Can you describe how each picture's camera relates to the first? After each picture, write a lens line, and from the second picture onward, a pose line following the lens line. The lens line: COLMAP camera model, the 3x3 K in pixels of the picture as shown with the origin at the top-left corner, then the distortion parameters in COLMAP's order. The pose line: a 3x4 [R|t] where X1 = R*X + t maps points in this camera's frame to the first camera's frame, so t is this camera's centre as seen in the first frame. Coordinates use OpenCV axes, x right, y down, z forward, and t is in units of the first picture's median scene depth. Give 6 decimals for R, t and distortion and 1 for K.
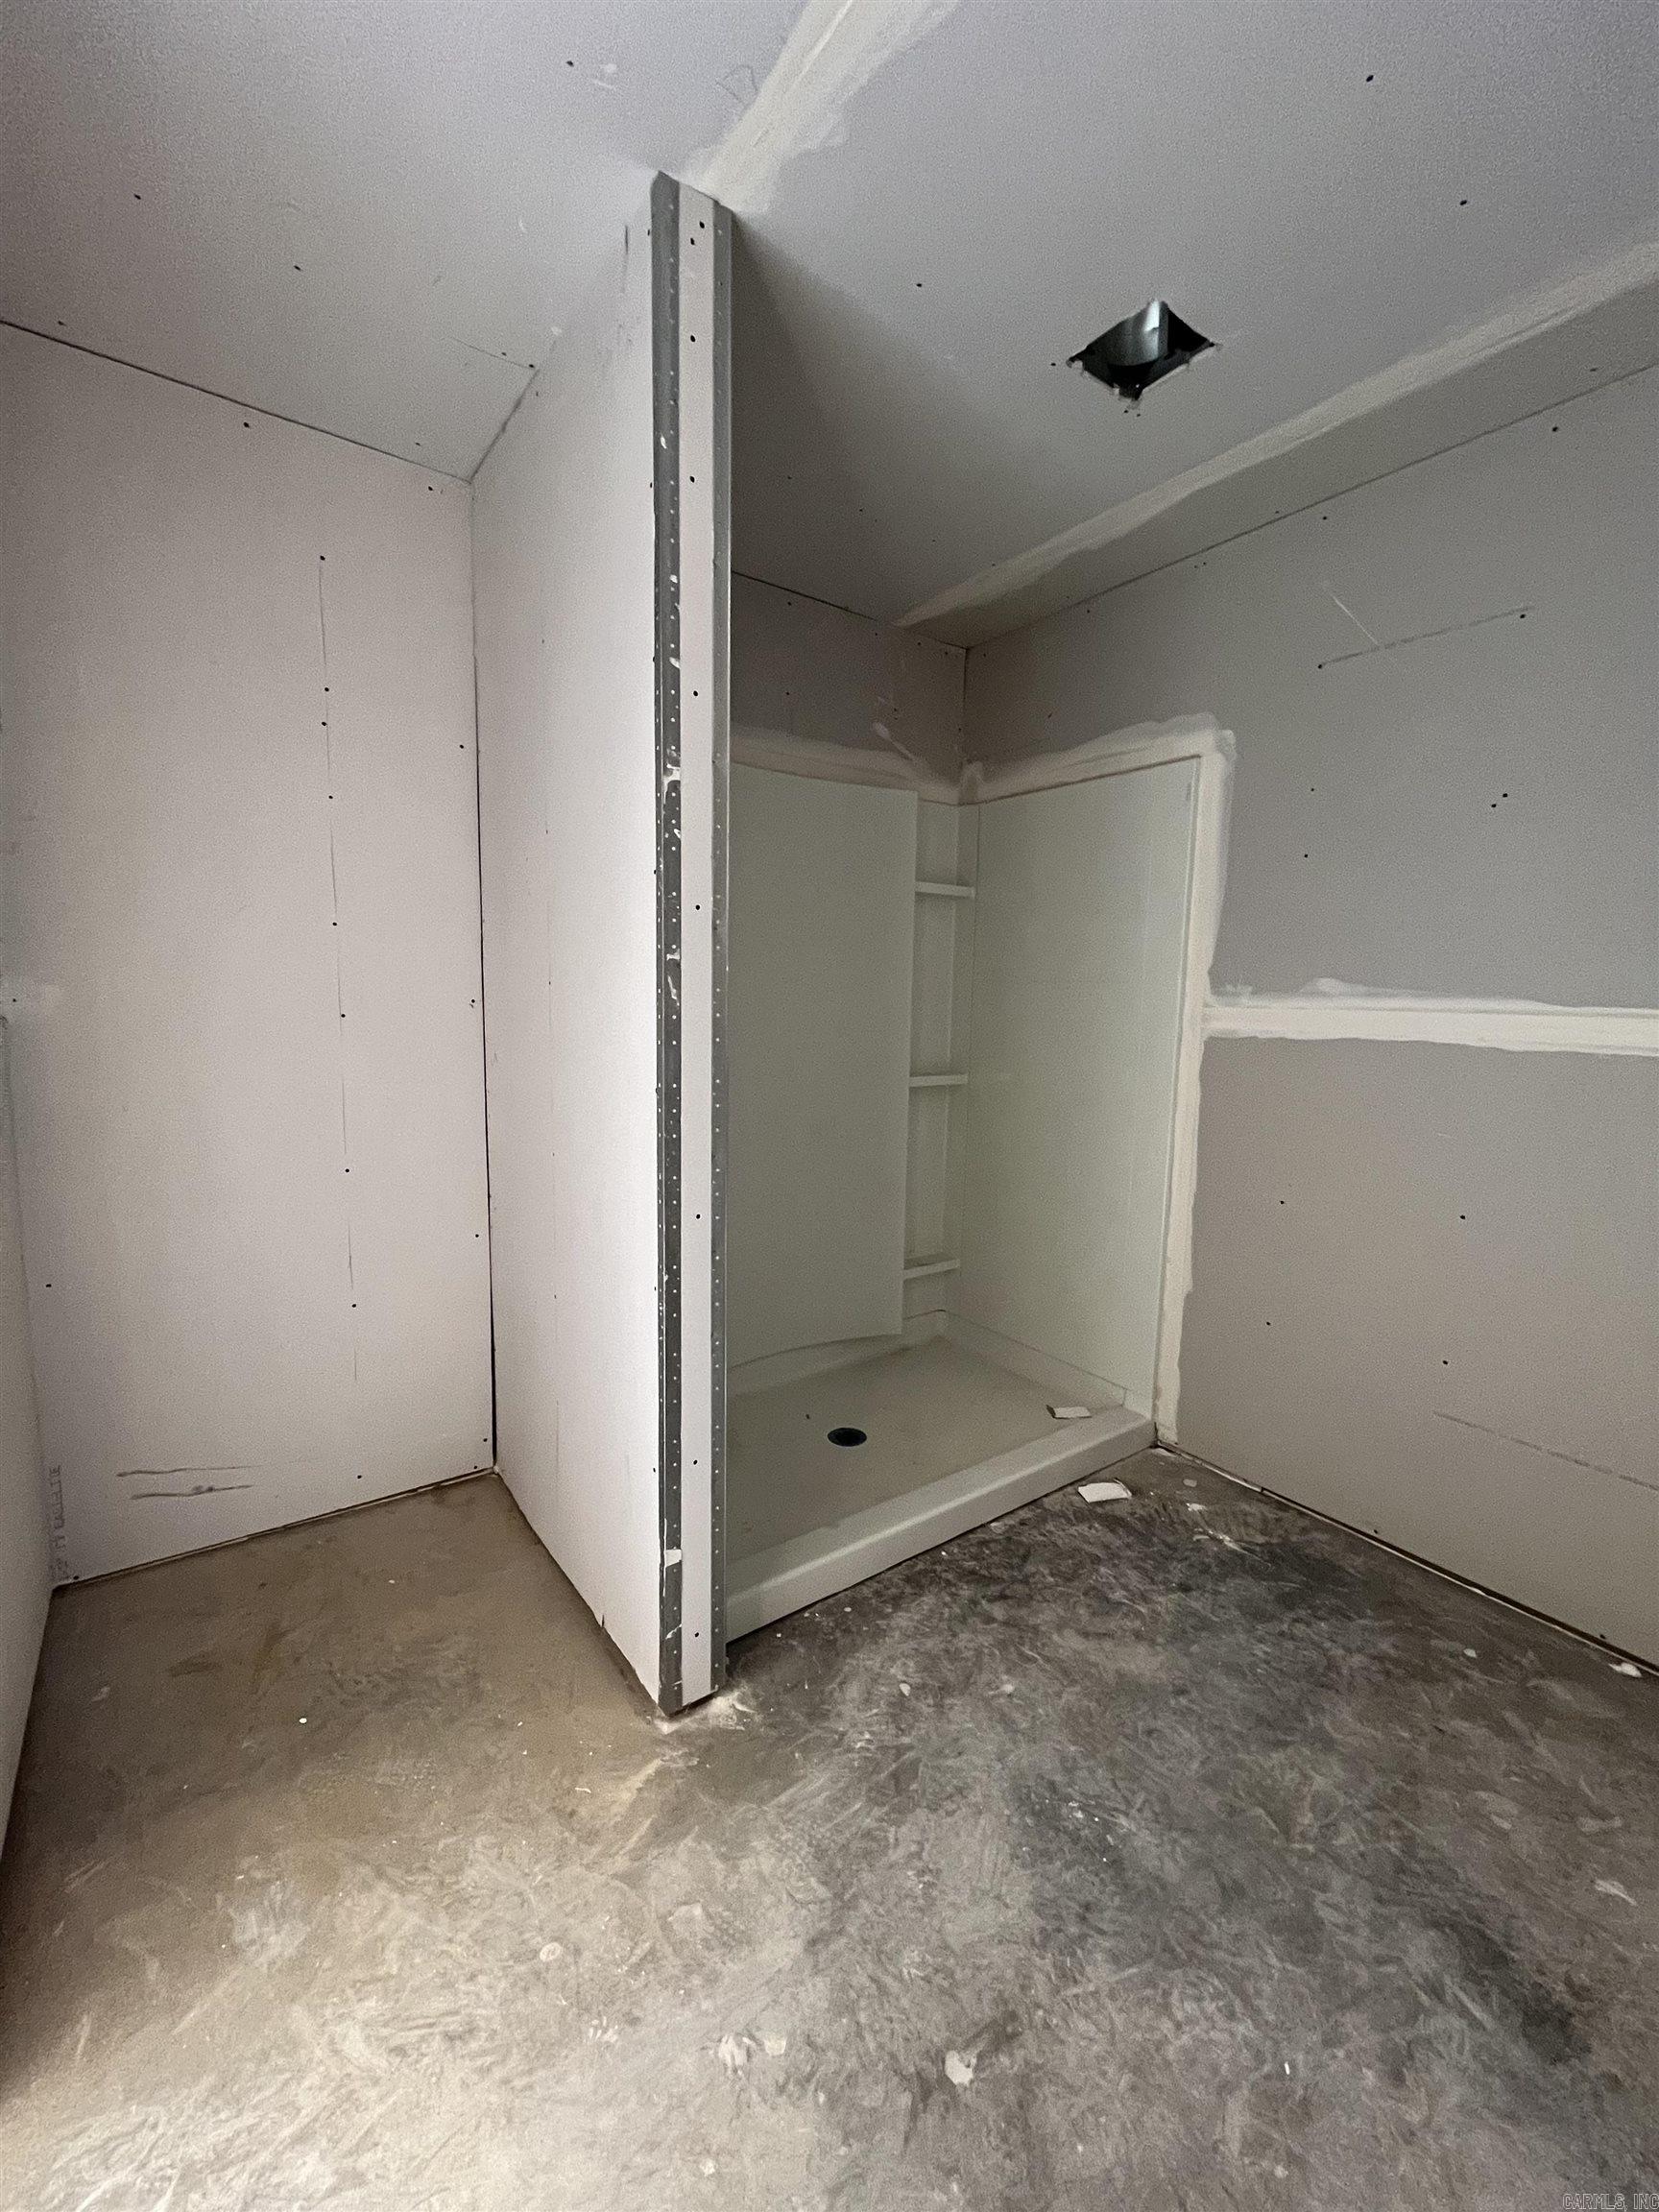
lens RADIAL K [[899.8, 0, 831.9], [0, 899.8, 1104.2], [0, 0, 1]] dist [-0.002353, 0.000580]
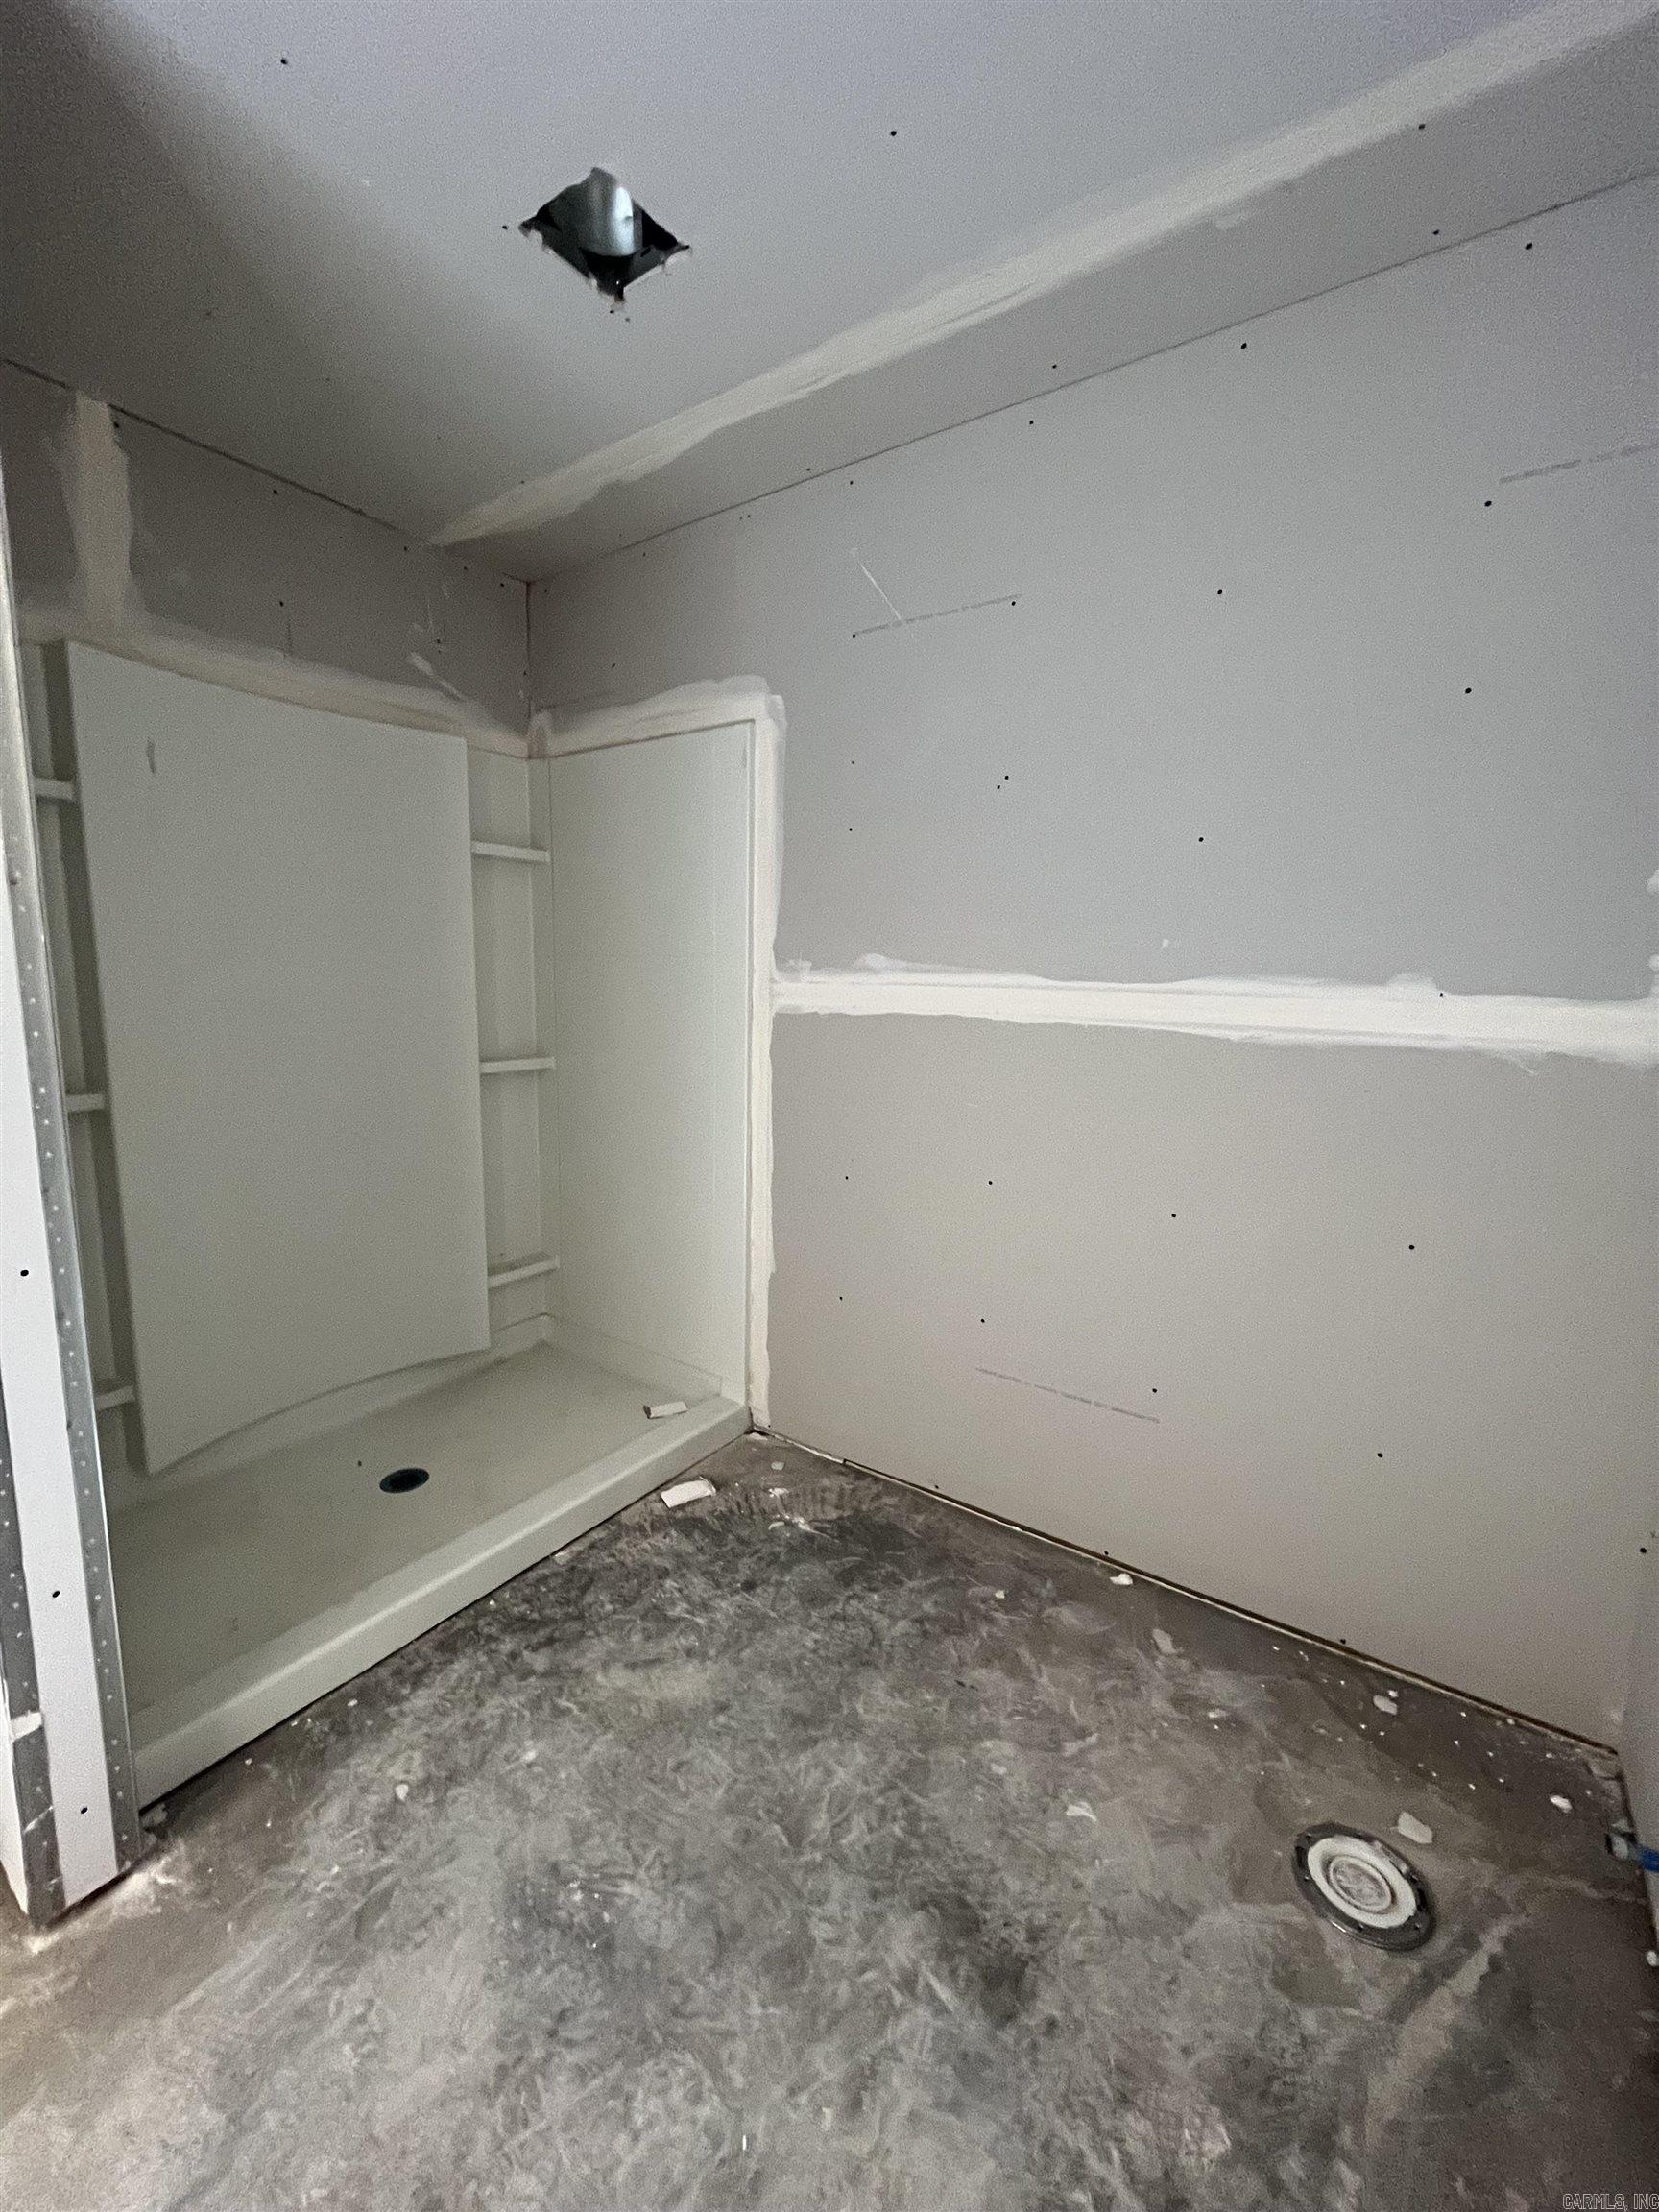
lens RADIAL K [[899.8, 0, 828.7], [0, 899.8, 1104.6], [0, 0, 1]] dist [-0.002353, 0.000580]
pose [[0.945941, -0.049580, 0.320526, 0.213361], [0.040032, 0.998538, 0.036316, -0.012593], [-0.321858, -0.021521, 0.946543, 0.075624]]
